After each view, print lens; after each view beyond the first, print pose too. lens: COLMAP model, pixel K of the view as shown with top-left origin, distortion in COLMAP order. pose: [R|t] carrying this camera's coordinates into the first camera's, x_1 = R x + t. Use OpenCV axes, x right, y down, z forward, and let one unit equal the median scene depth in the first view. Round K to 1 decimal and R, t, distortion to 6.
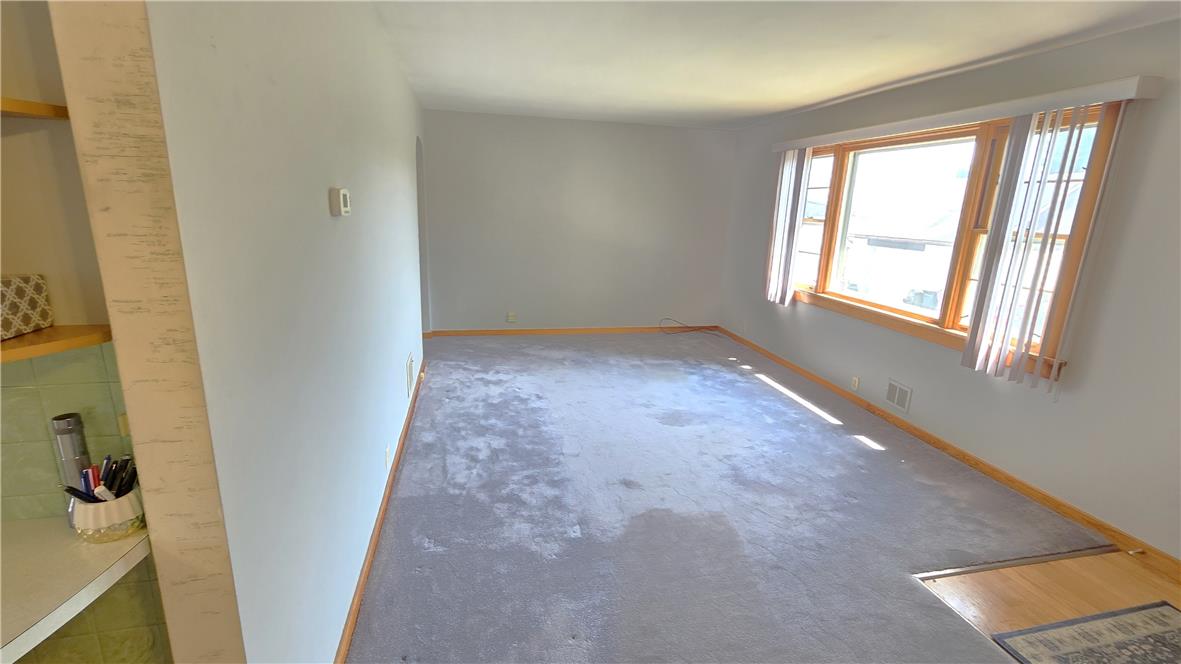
lens RADIAL K [[521.7, 0, 590.4], [0, 521.7, 332.1], [0, 0, 1]] dist [-0.005259, 0.001411]
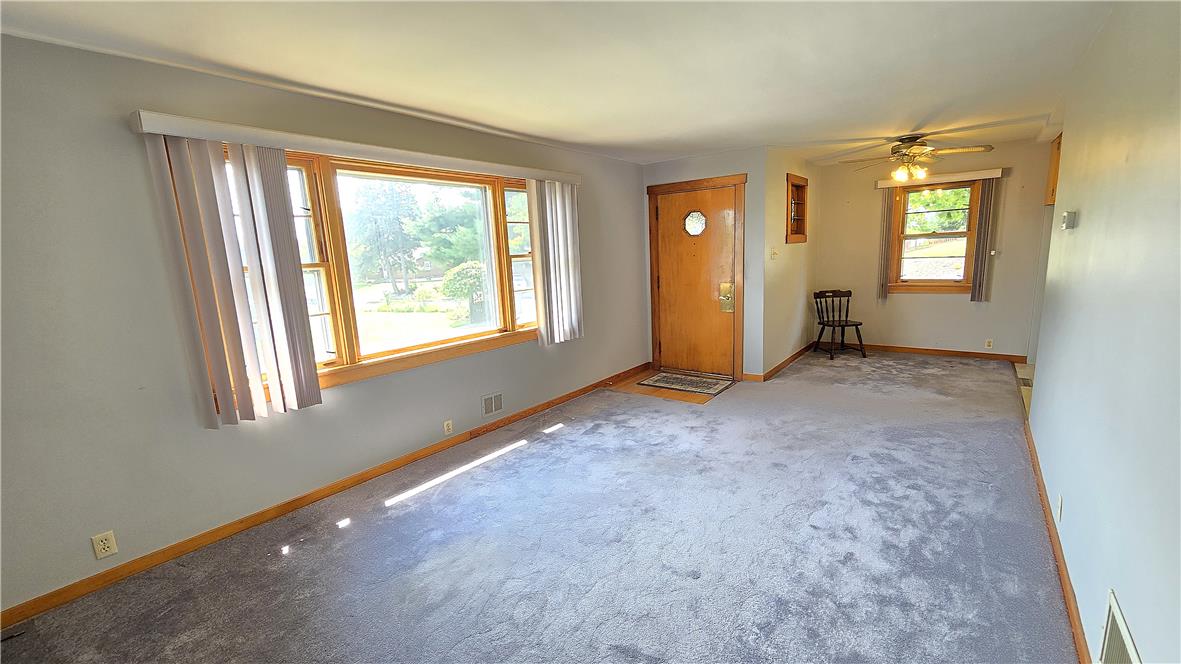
lens RADIAL K [[484.9, 0, 595.0], [0, 484.9, 341.7], [0, 0, 1]] dist [0.000317, -0.000570]
pose [[-0.642368, -0.156103, 0.750330, -0.289136], [0.194953, 0.913549, 0.356962, -0.295628], [-0.741186, 0.375580, -0.556401, 1.196495]]
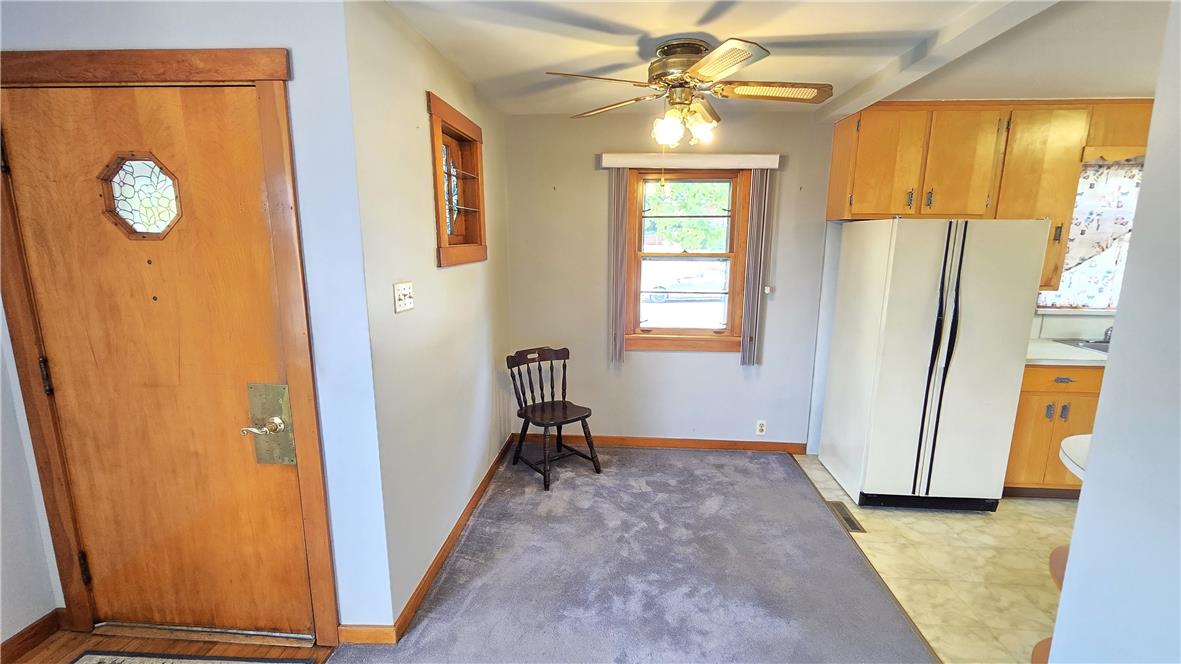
lens RADIAL K [[521.7, 0, 593.7], [0, 521.7, 343.8], [0, 0, 1]] dist [-0.005259, 0.001411]
pose [[-0.957420, -0.107236, 0.268044, 0.046722], [0.017157, 0.905679, 0.423617, -0.146609], [-0.288188, 0.410178, -0.865275, 0.523631]]
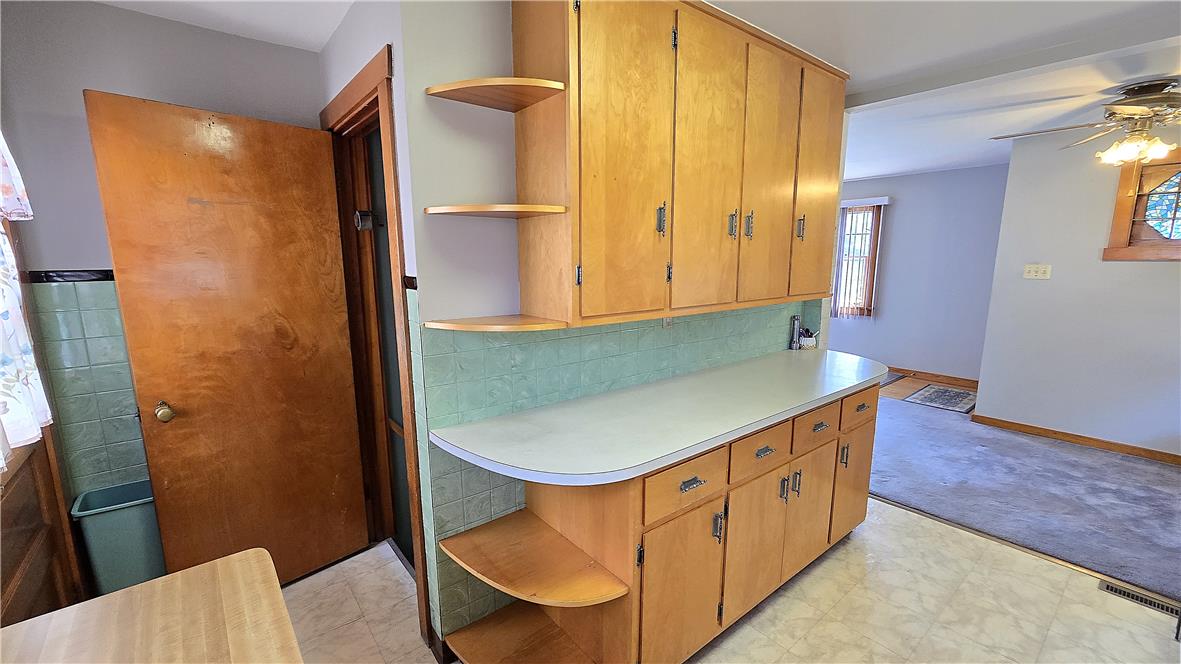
lens RADIAL K [[484.9, 0, 588.7], [0, 484.9, 338.2], [0, 0, 1]] dist [0.000317, -0.000570]
pose [[0.892436, -0.128015, 0.432632, -0.780528], [0.149183, 0.988693, -0.015184, 0.020216], [-0.425797, 0.078092, 0.901443, -0.283063]]
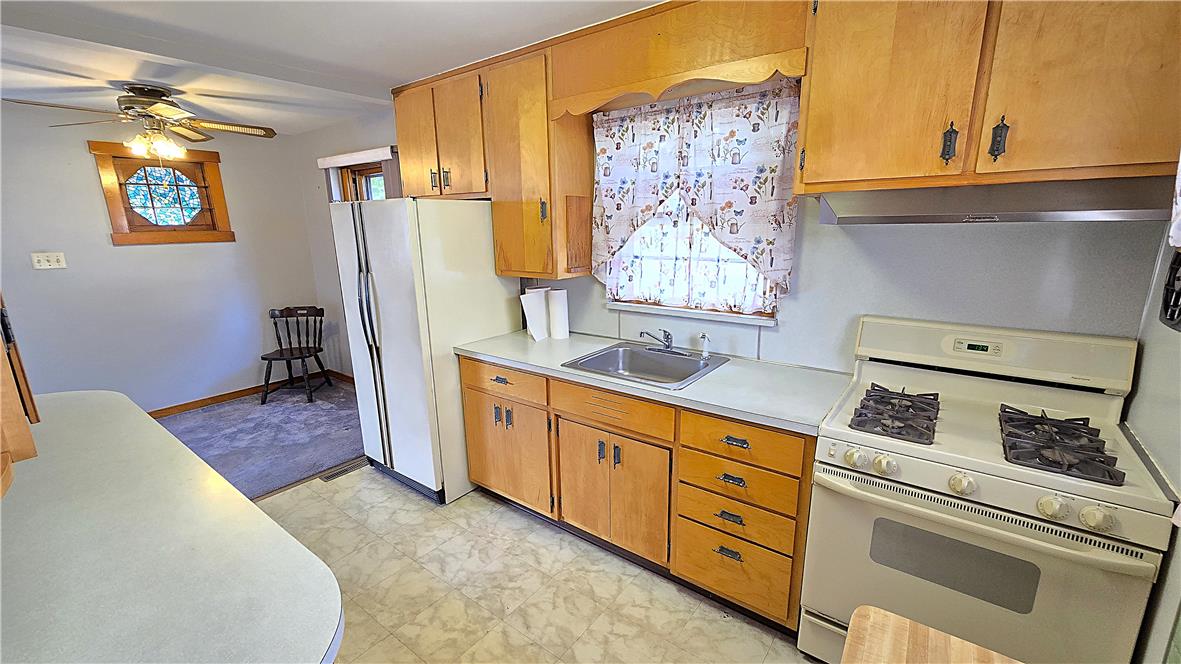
lens RADIAL K [[484.9, 0, 596.1], [0, 484.9, 343.3], [0, 0, 1]] dist [0.000317, -0.000570]
pose [[-0.651705, -0.217577, 0.726595, -0.836552], [0.159395, 0.897291, 0.411658, -0.053209], [-0.741535, 0.384095, -0.550088, -0.018788]]
